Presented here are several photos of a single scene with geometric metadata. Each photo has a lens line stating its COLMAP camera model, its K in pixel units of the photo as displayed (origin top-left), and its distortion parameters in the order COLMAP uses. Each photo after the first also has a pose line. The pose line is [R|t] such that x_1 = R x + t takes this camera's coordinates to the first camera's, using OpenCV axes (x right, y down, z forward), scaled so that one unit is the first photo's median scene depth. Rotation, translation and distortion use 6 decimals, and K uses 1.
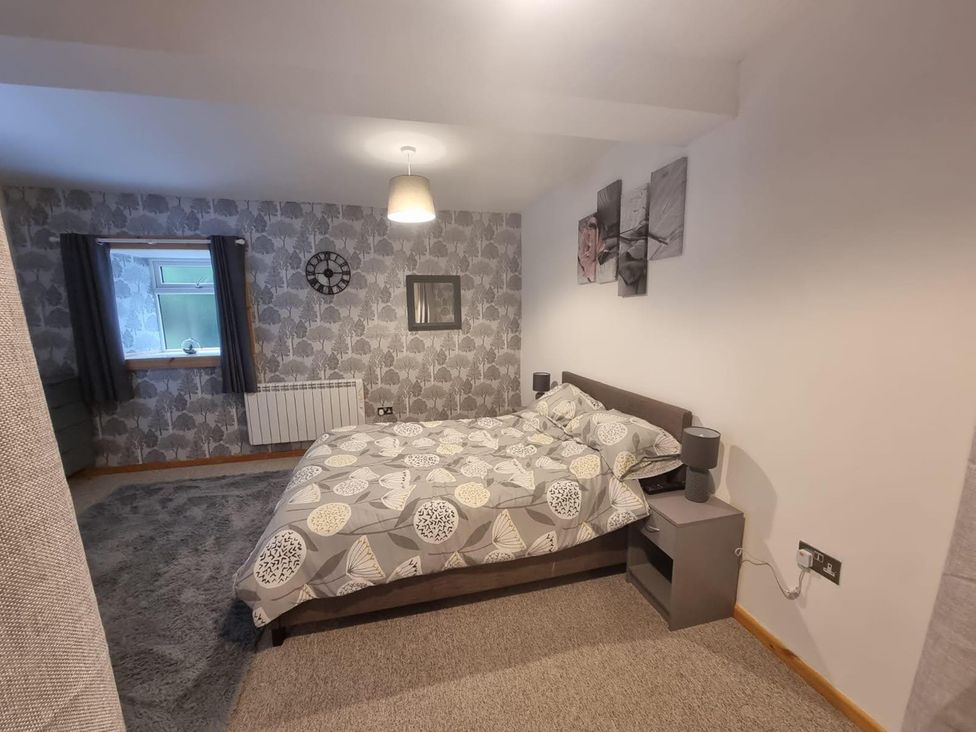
lens RADIAL K [[406.8, 0, 498.6], [0, 406.8, 378.2], [0, 0, 1]] dist [0.012904, -0.001064]
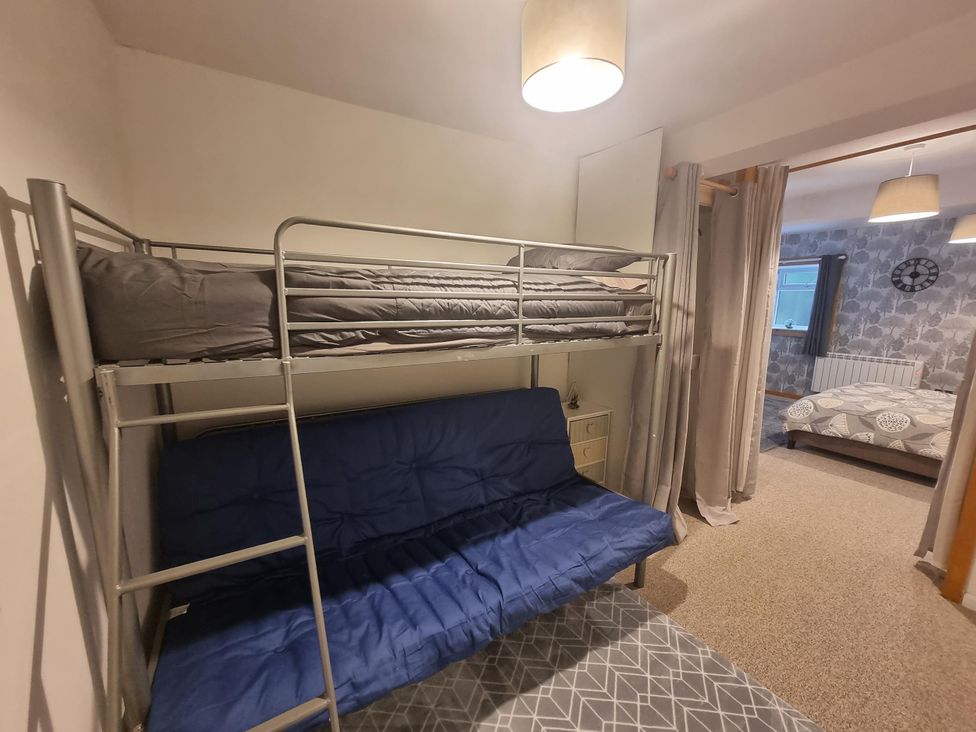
lens RADIAL K [[406.8, 0, 477.6], [0, 406.8, 363.8], [0, 0, 1]] dist [0.012904, -0.001064]
pose [[0.262423, 0.176558, -0.948663, 0.493716], [-0.175256, 0.975488, 0.133071, 0.079498], [0.948904, 0.131338, 0.286934, -0.623090]]
